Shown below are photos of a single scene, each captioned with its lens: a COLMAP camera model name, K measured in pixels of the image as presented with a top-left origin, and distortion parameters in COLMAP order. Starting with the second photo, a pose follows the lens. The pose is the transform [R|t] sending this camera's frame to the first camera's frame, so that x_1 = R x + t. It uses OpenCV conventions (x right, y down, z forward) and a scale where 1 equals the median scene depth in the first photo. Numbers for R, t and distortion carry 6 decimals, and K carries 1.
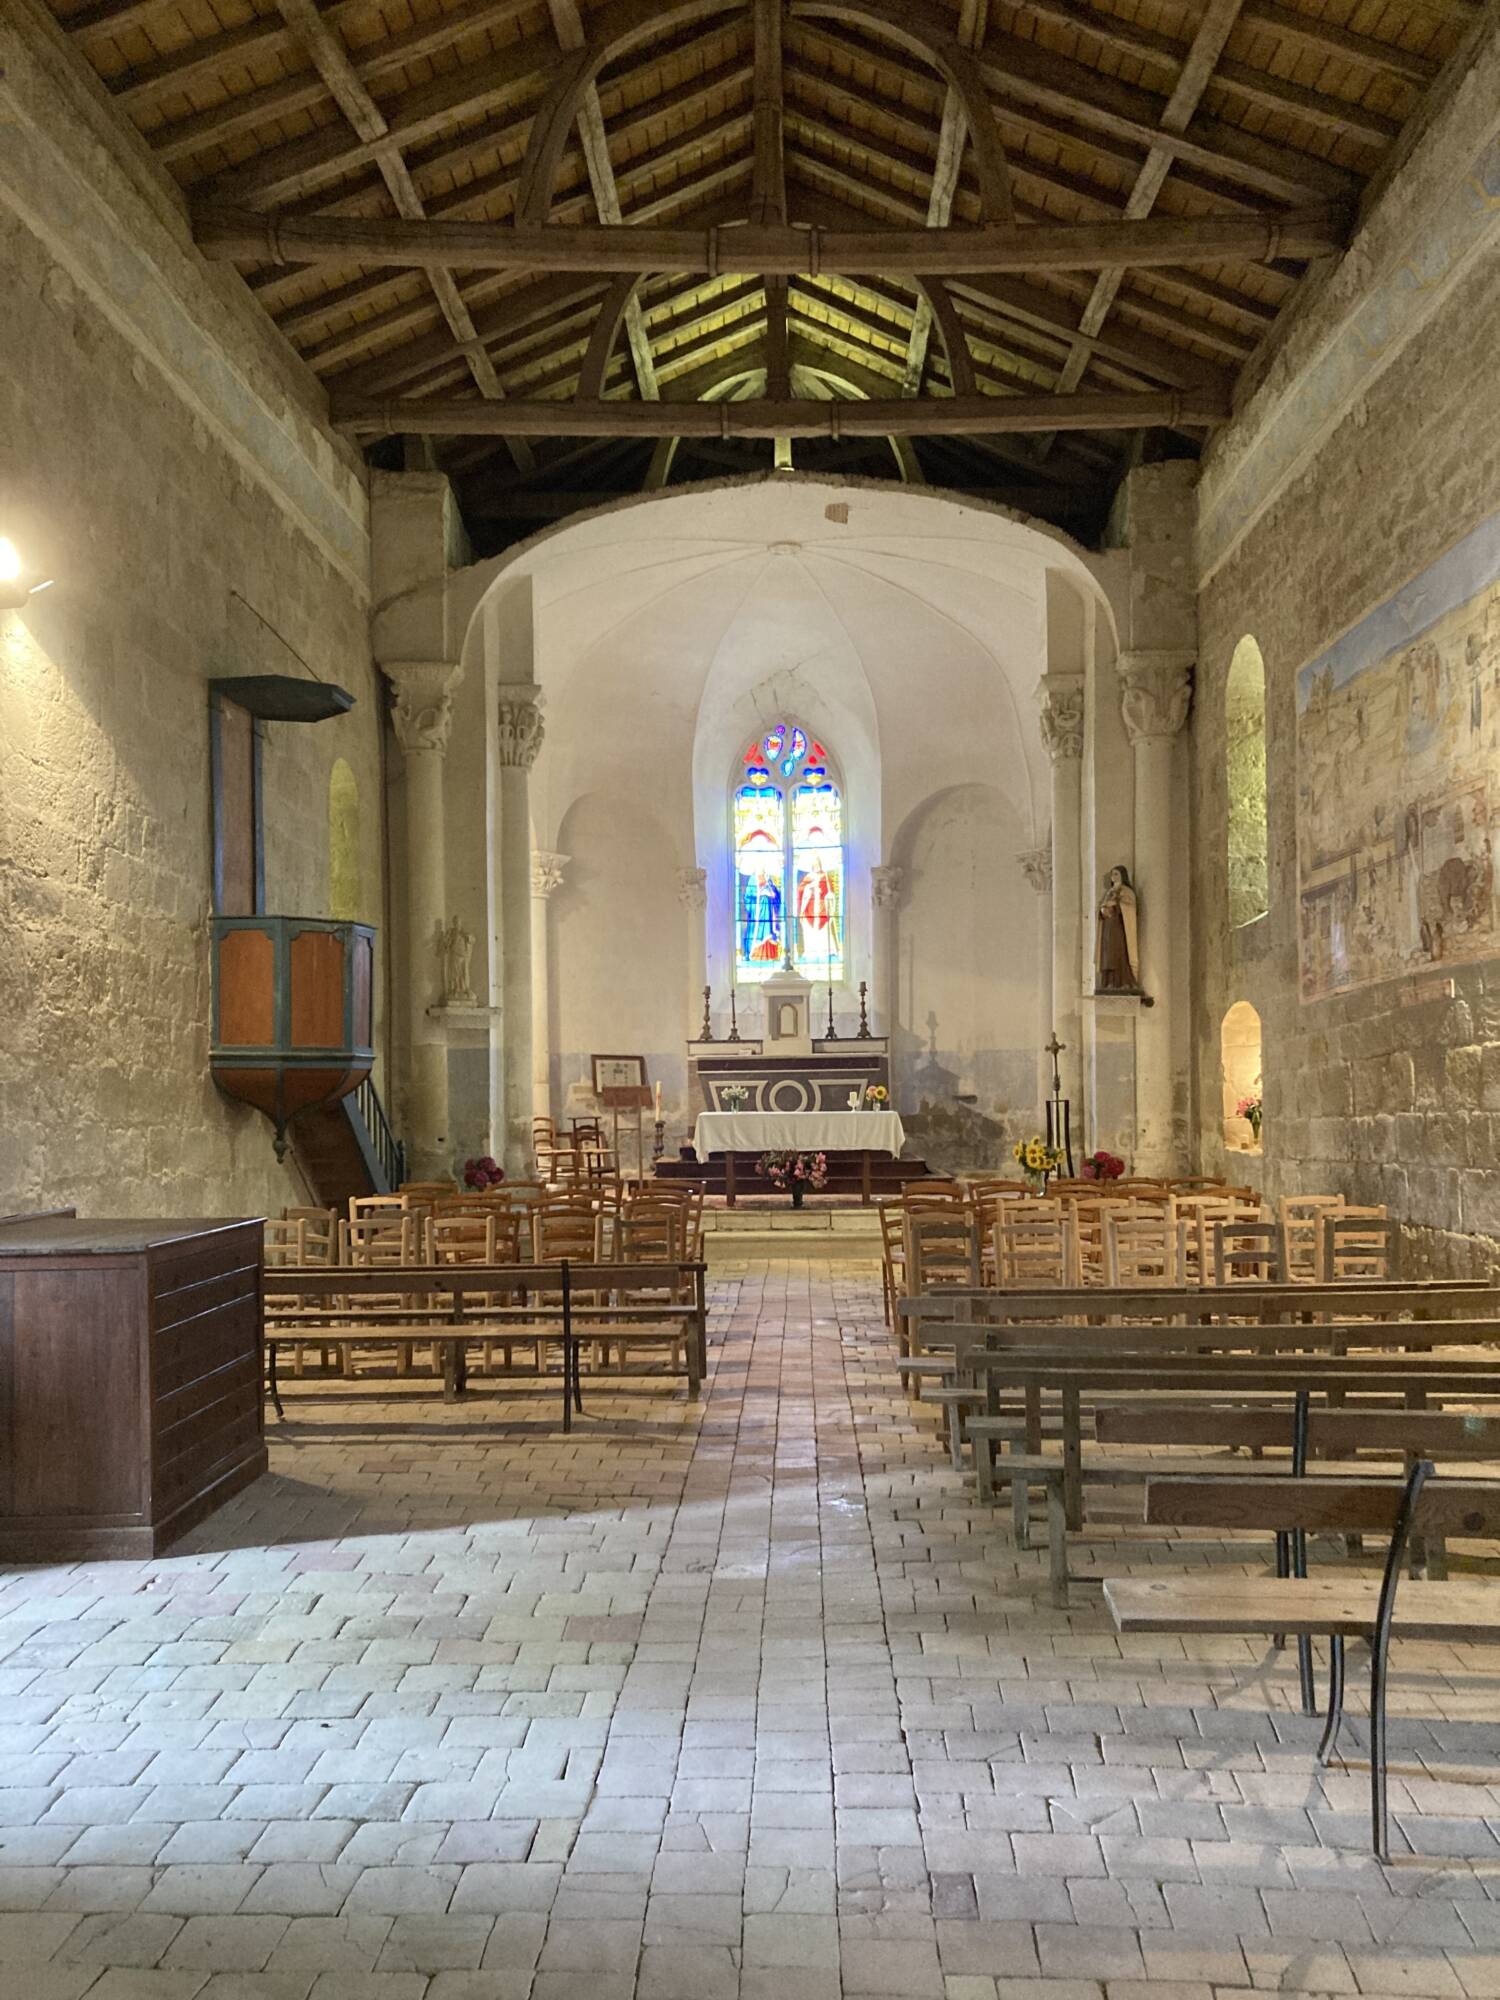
lens RADIAL K [[1632.8, 0, 777.7], [0, 1632.8, 1007.3], [0, 0, 1]] dist [0.050699, -0.073302]
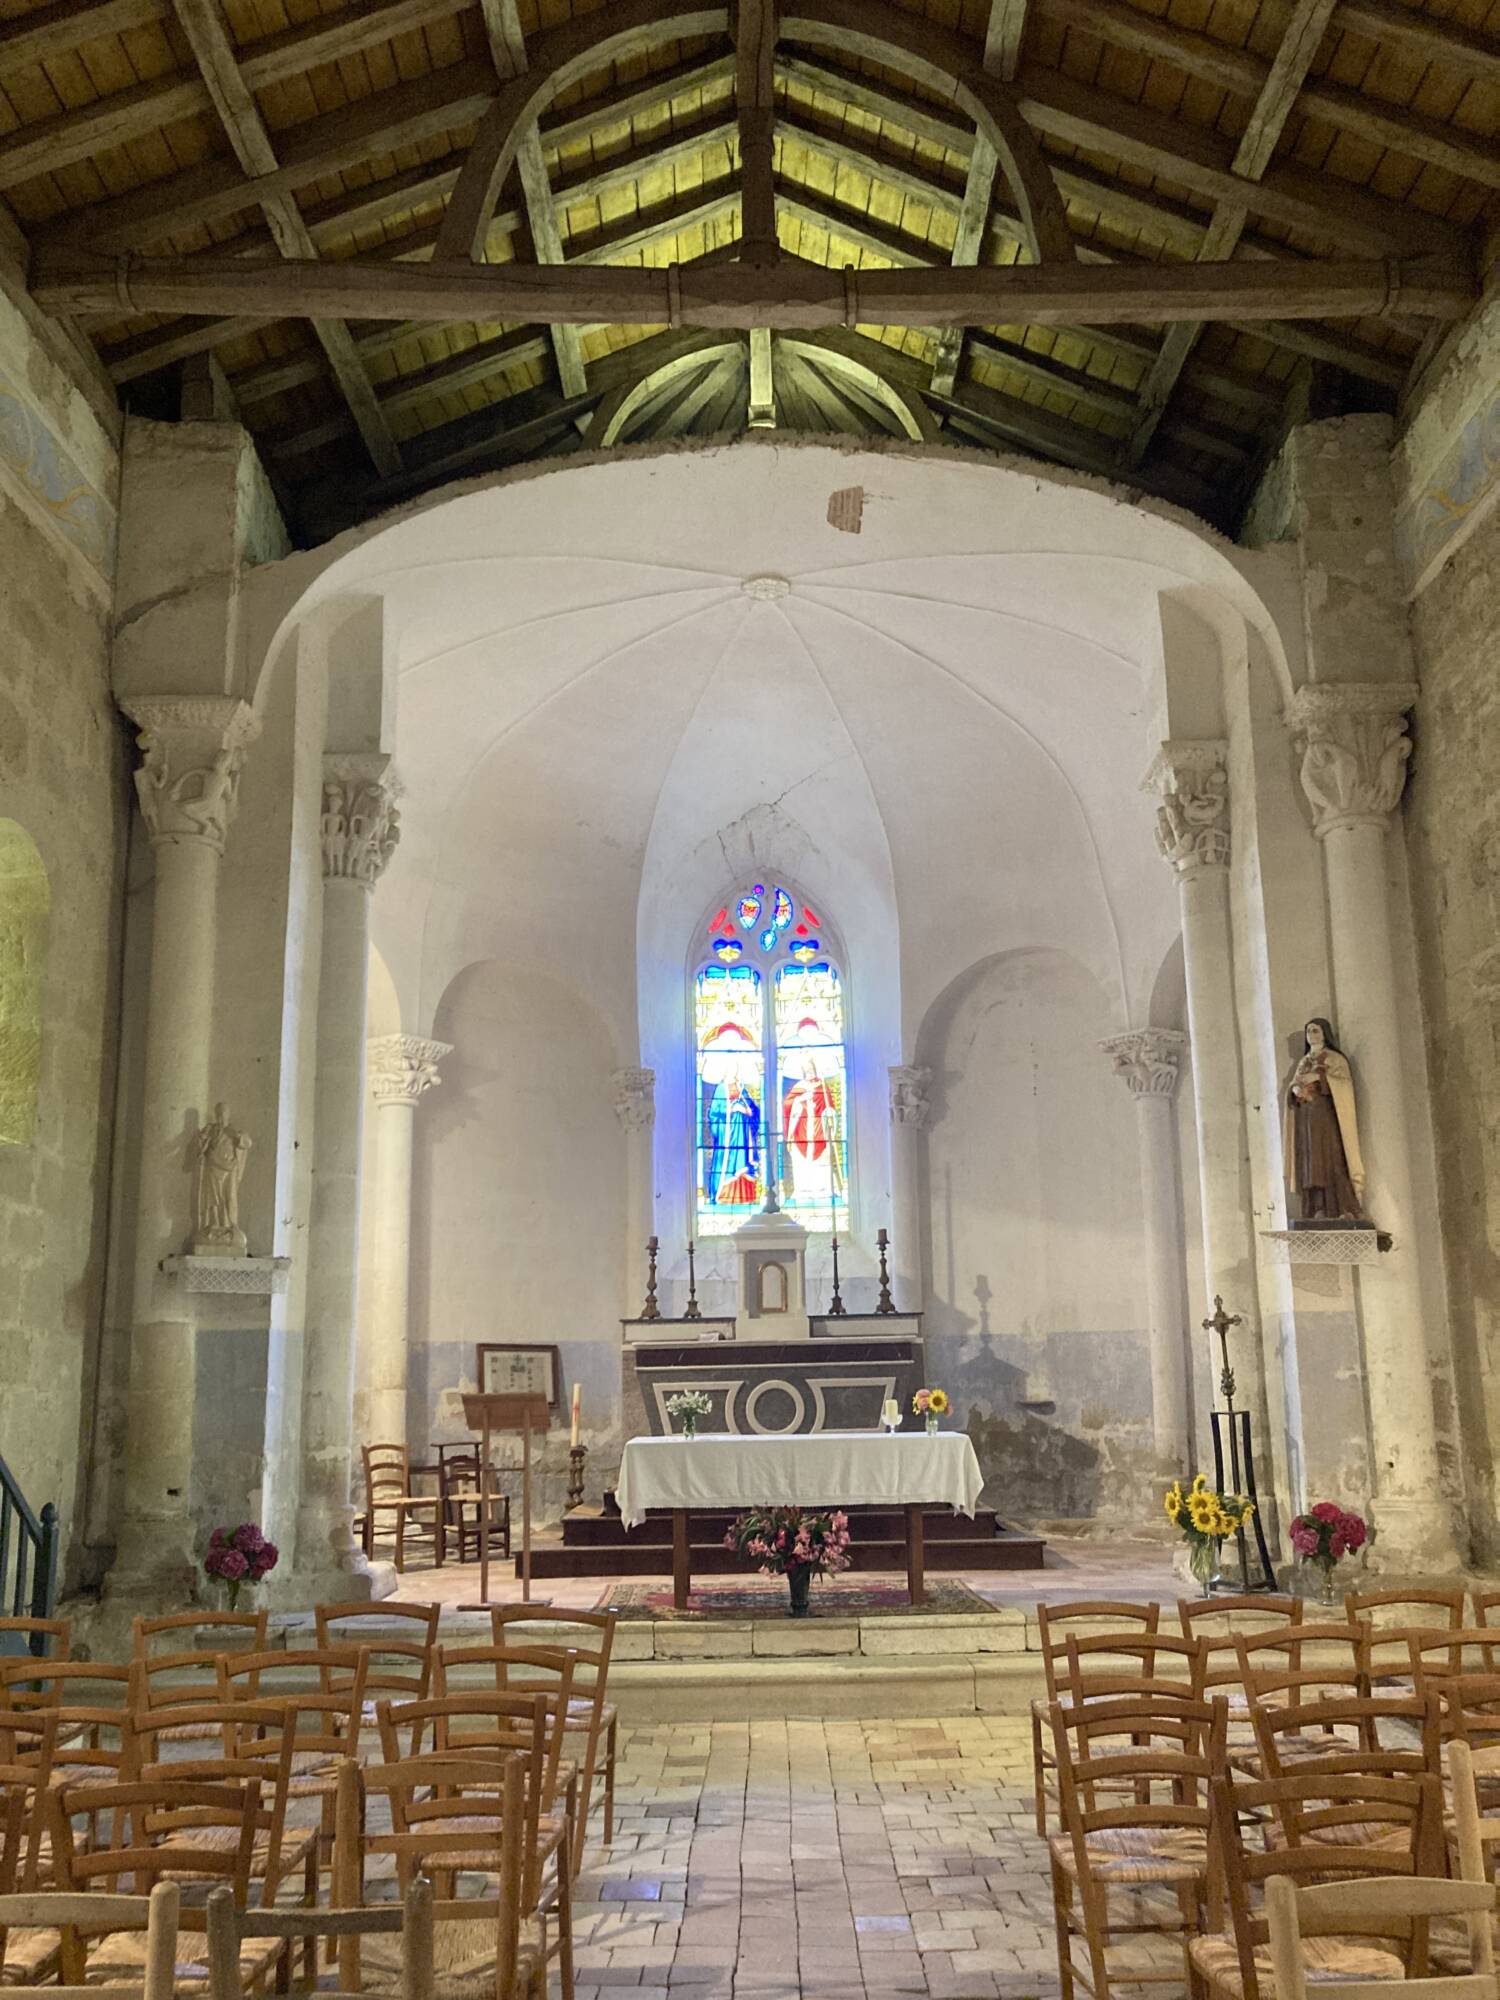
lens RADIAL K [[1632.8, 0, 777.7], [0, 1632.8, 1007.3], [0, 0, 1]] dist [0.050699, -0.073302]
pose [[0.999803, -0.003315, 0.019555, -0.005272], [0.006745, 0.984000, -0.178039, 0.016831], [-0.018652, 0.178136, 0.983829, 0.378632]]
